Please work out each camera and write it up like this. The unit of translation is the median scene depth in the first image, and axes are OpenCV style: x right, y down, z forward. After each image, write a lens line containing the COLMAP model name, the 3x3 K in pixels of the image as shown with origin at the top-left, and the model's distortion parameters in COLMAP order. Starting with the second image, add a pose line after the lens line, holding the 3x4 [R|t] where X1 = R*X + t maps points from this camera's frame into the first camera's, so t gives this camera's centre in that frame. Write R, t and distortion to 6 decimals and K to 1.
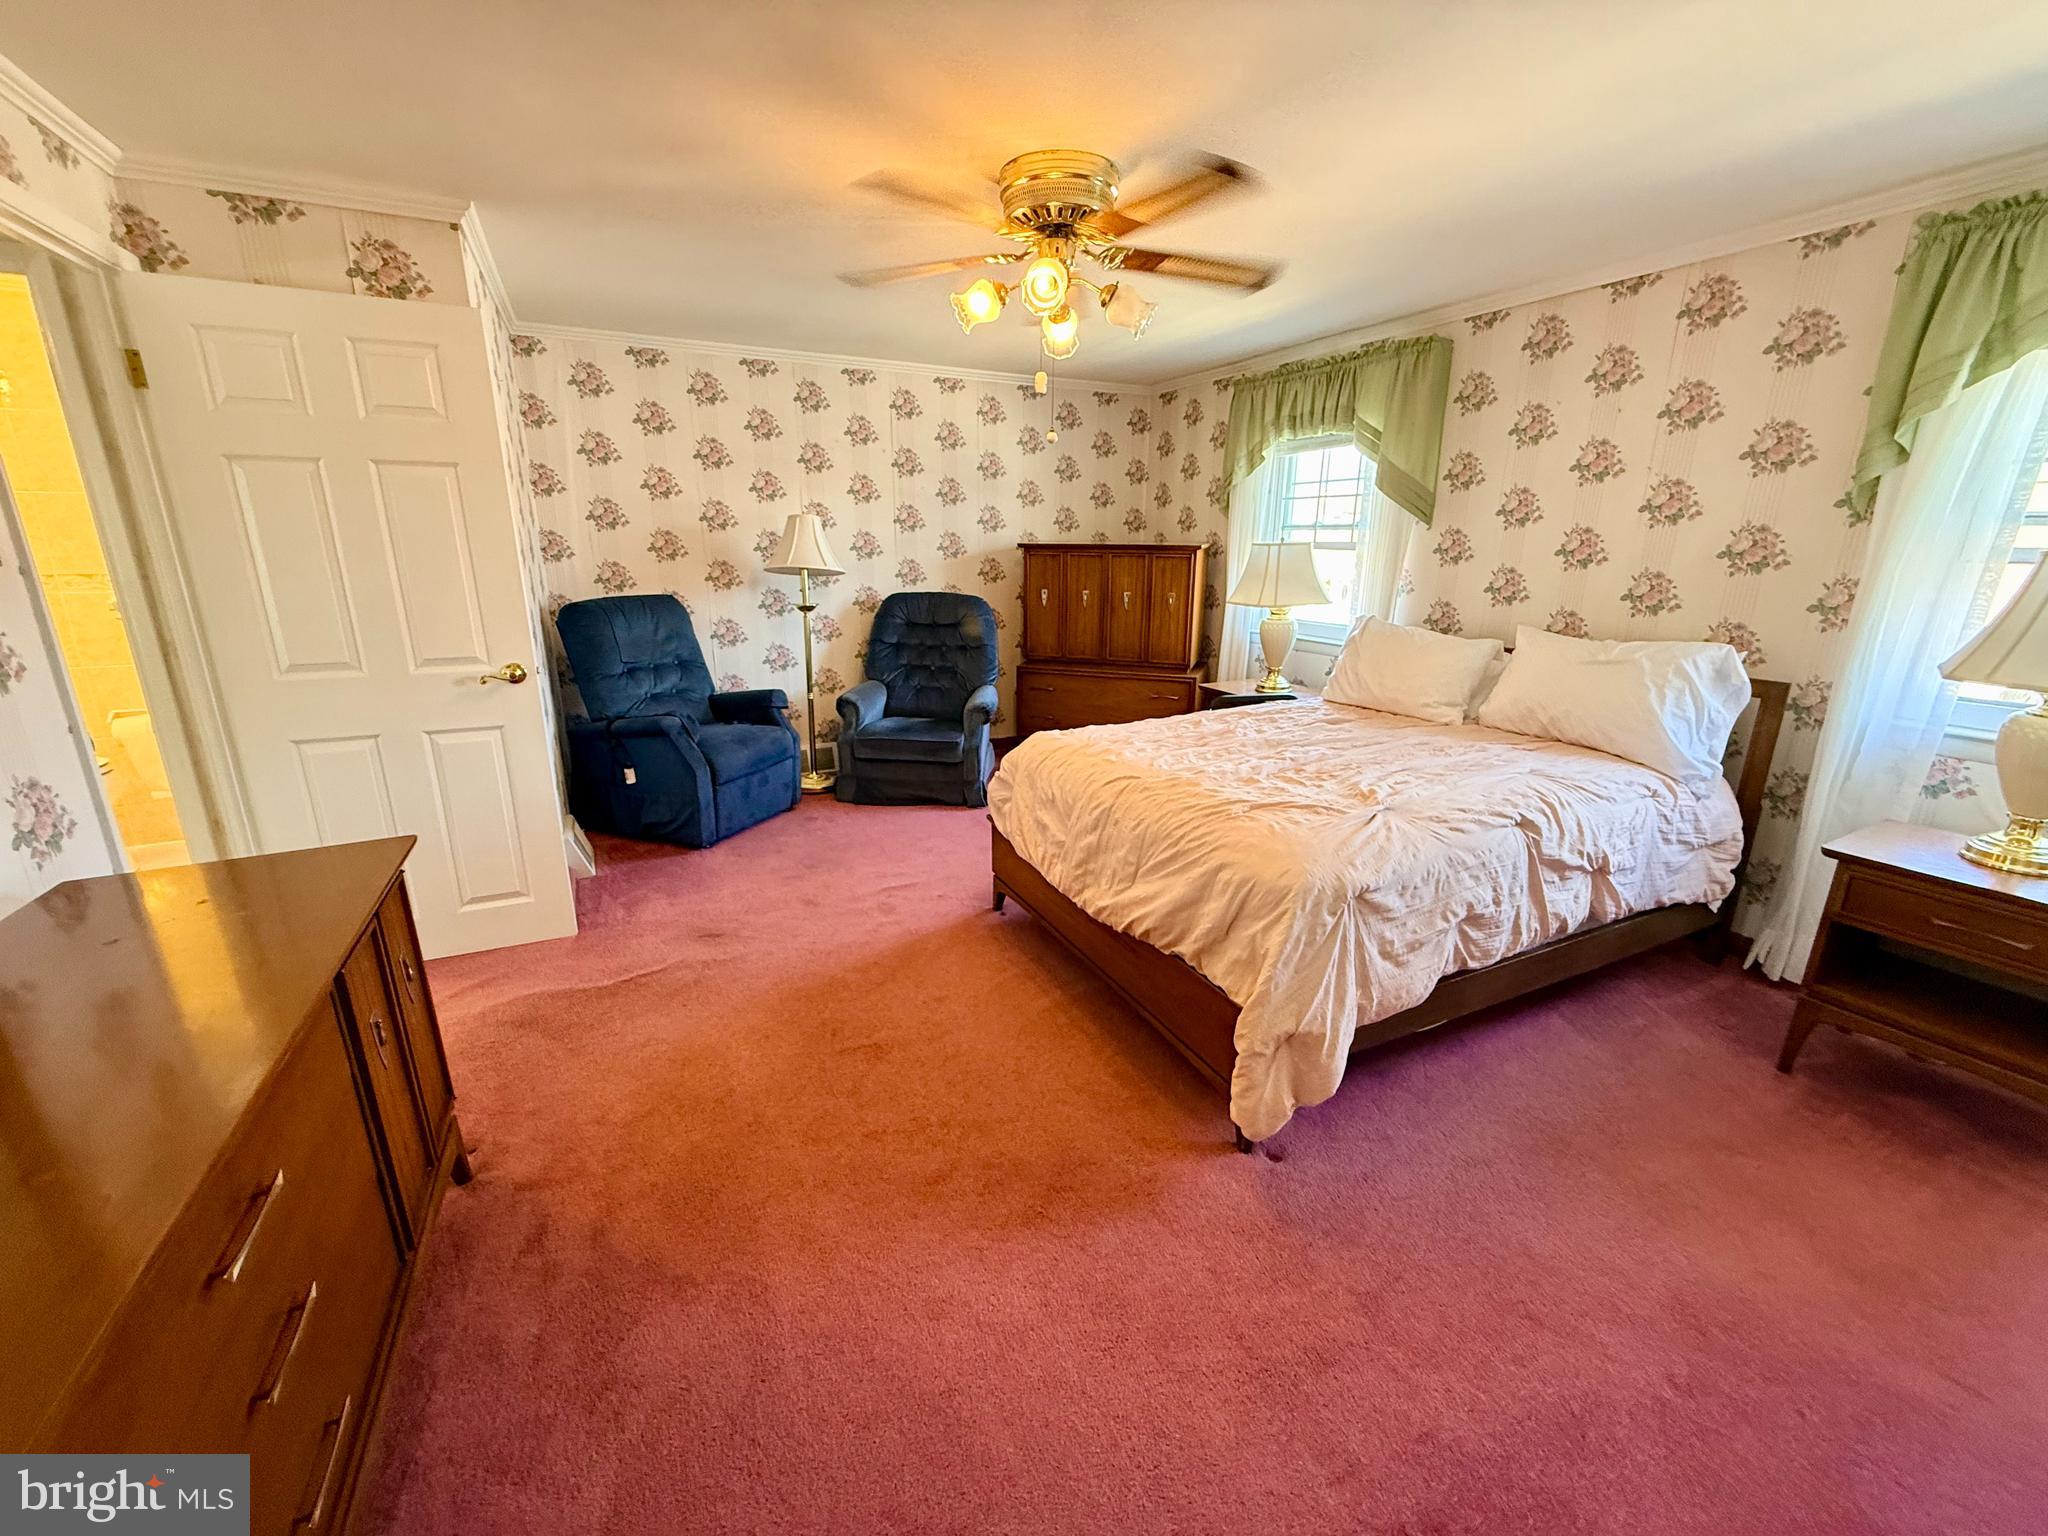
lens RADIAL K [[822.1, 0, 1020.3], [0, 822.1, 772.6], [0, 0, 1]] dist [-0.000815, 0.000086]
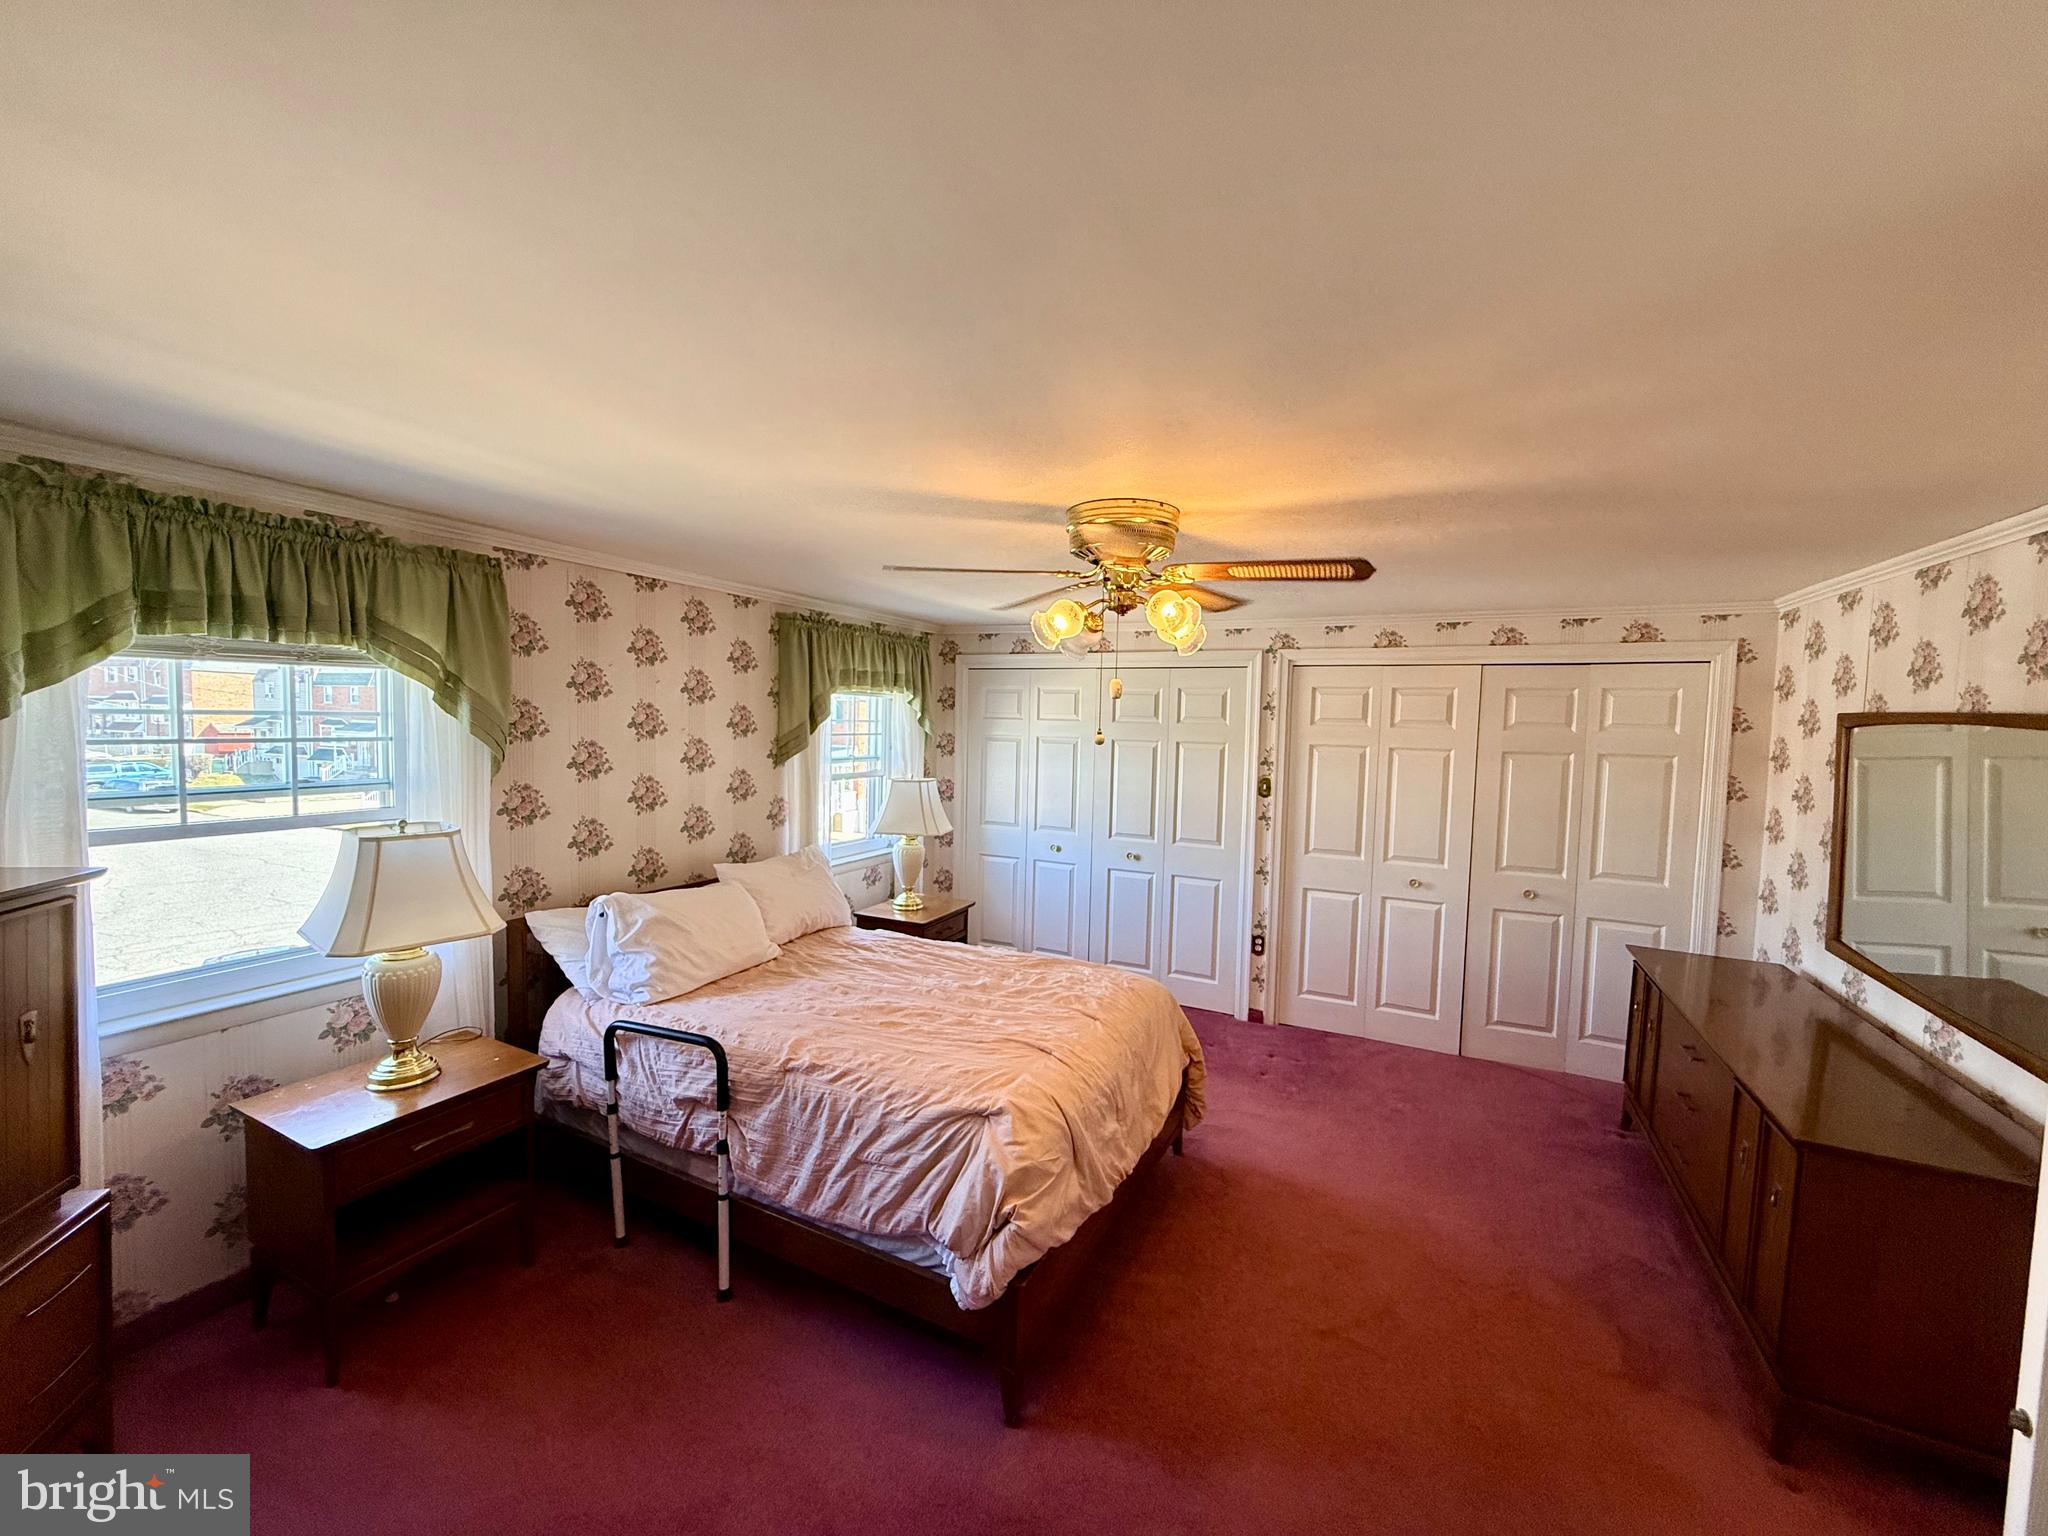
lens RADIAL K [[822.1, 0, 1020.9], [0, 822.1, 769.2], [0, 0, 1]] dist [-0.000815, 0.000086]
pose [[-0.603434, -0.061519, 0.795036, -0.506753], [0.199383, 0.953710, 0.225129, -0.452760], [-0.772084, 0.294367, -0.563236, 1.219850]]
